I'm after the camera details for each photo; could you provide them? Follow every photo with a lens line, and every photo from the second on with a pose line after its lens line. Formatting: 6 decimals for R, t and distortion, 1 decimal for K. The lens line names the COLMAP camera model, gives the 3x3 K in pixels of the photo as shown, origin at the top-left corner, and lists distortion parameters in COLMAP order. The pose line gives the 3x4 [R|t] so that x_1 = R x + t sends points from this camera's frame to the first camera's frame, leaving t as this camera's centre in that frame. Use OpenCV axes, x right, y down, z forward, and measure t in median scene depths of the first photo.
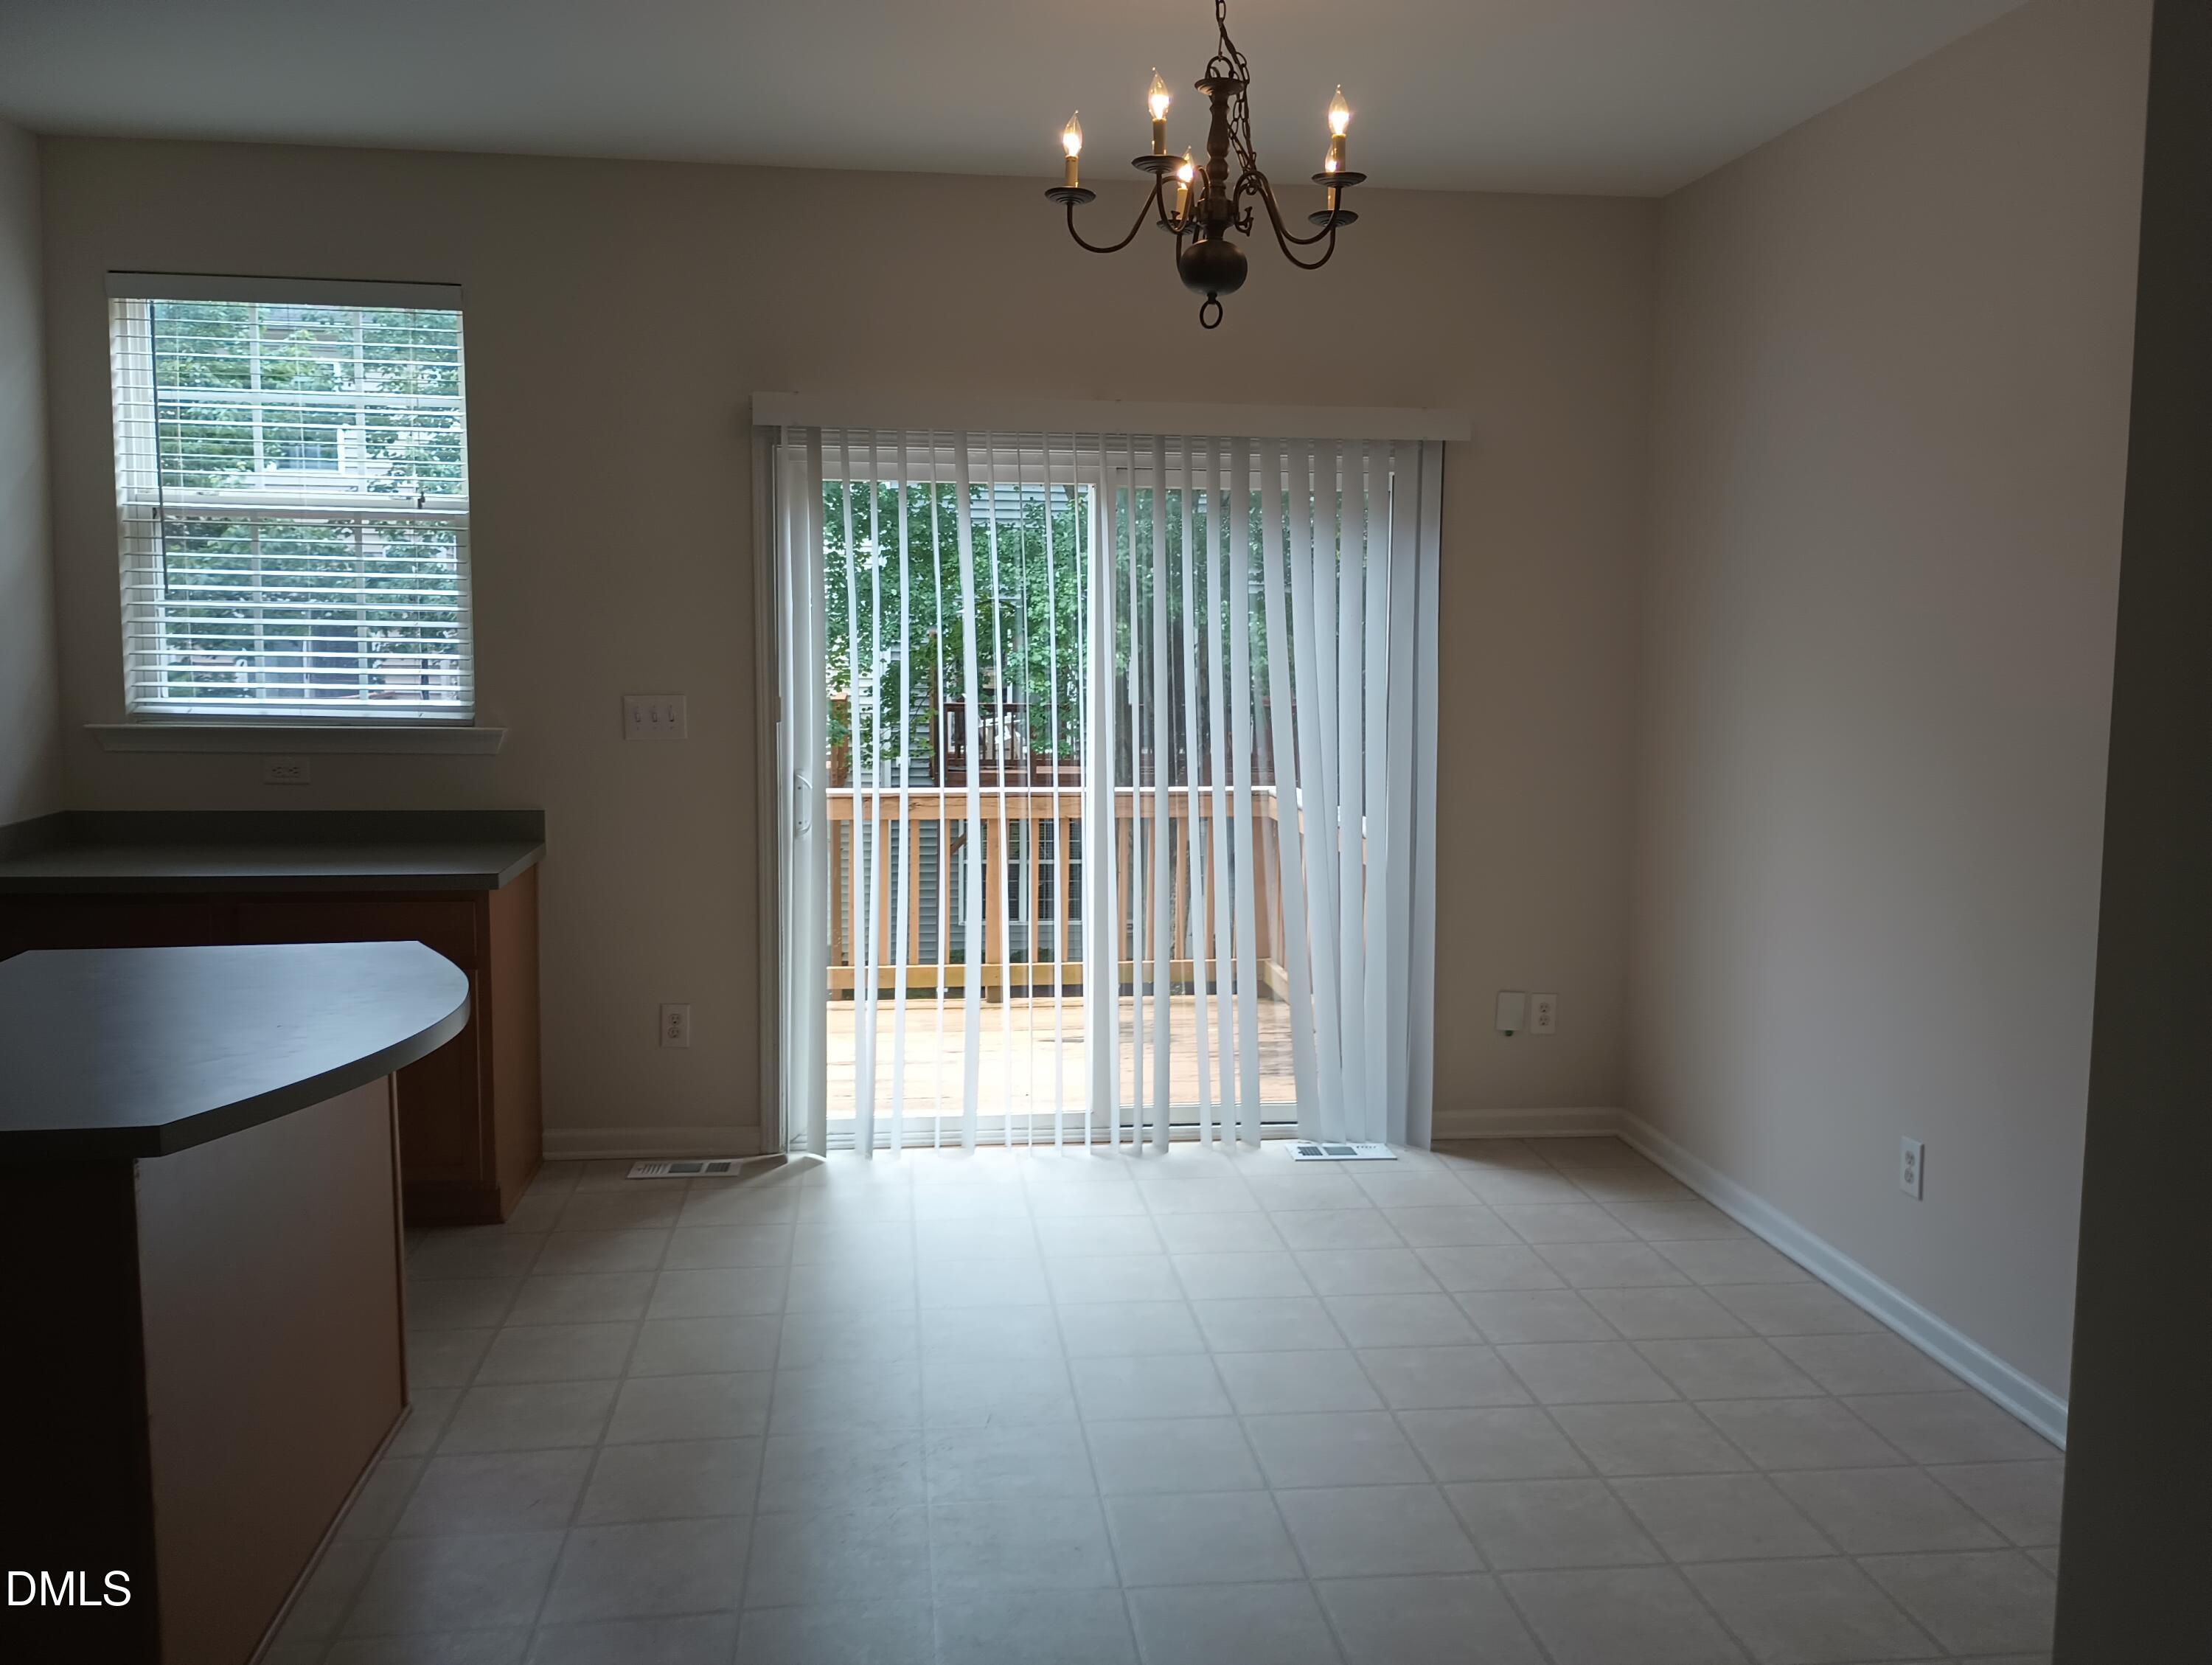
lens RADIAL K [[1816.3, 0, 1106.0], [0, 1816.3, 832.5], [0, 0, 1]] dist [0.017862, 0.002113]
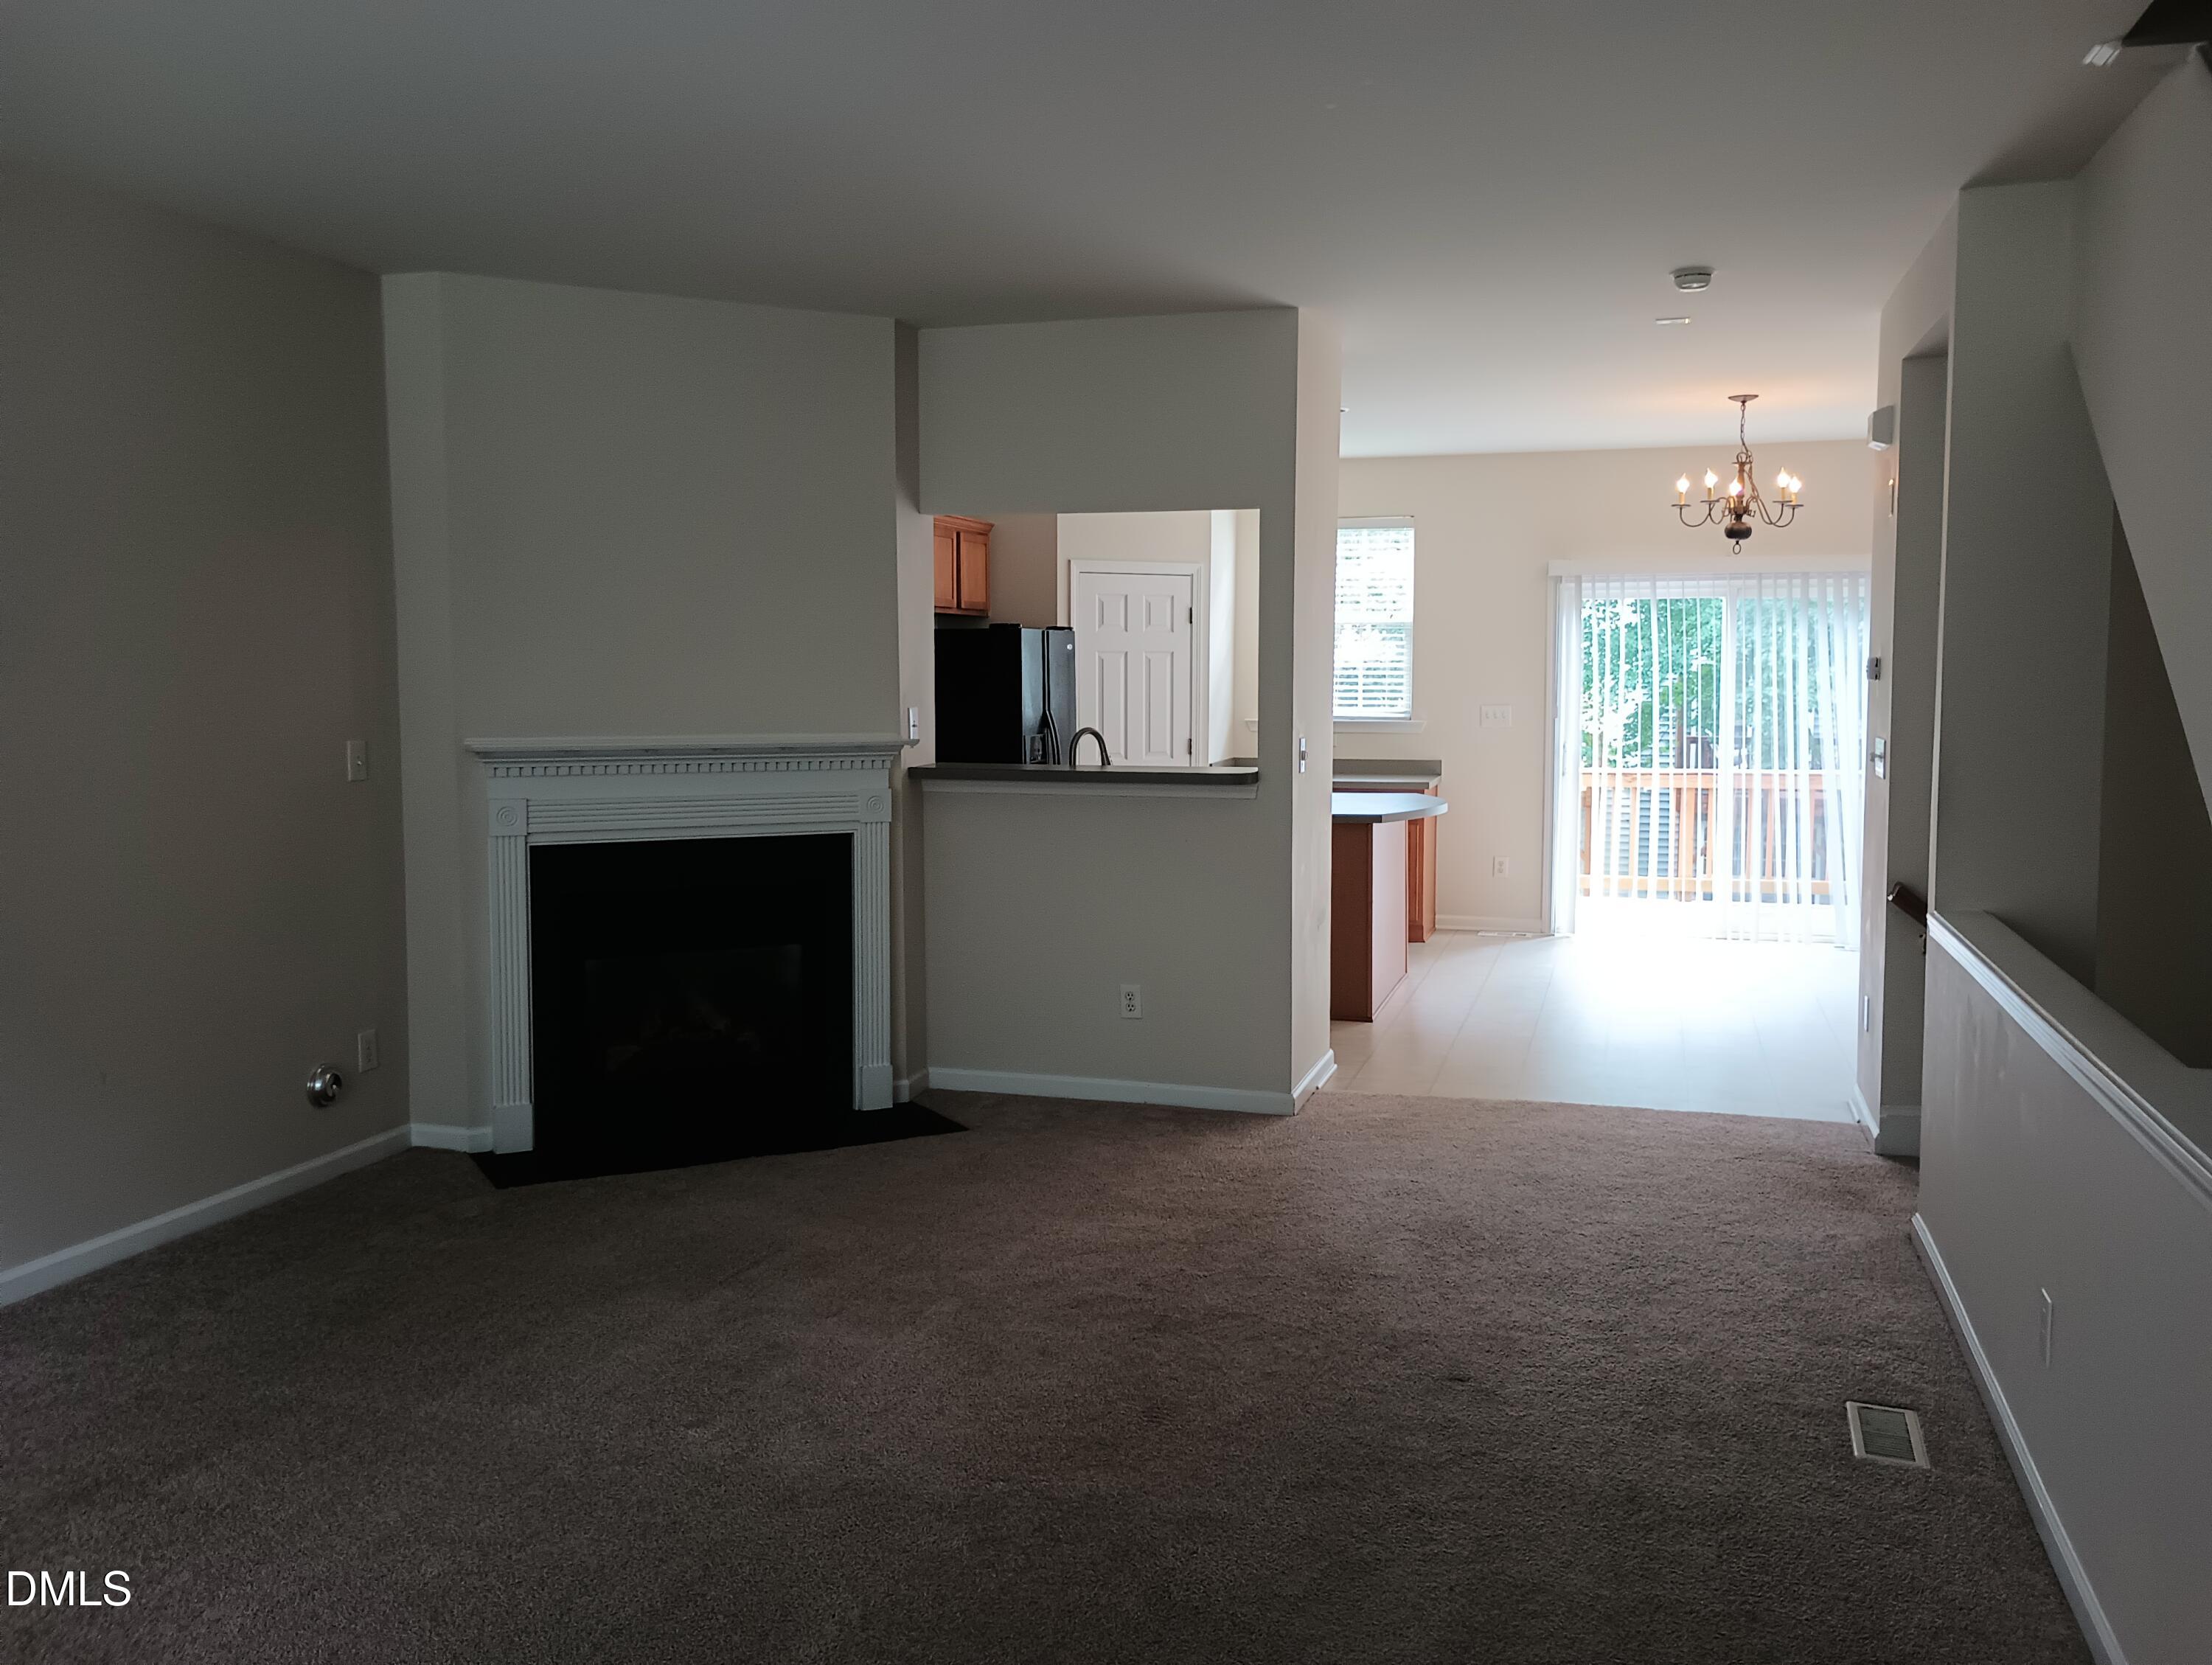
lens RADIAL K [[1816.3, 0, 1106.0], [0, 1816.3, 832.5], [0, 0, 1]] dist [0.017862, 0.002113]
pose [[0.917371, 0.023438, -0.397342, 0.171311], [-0.033558, 0.999265, -0.018534, 0.123002], [0.396616, 0.030337, 0.917483, -1.078717]]
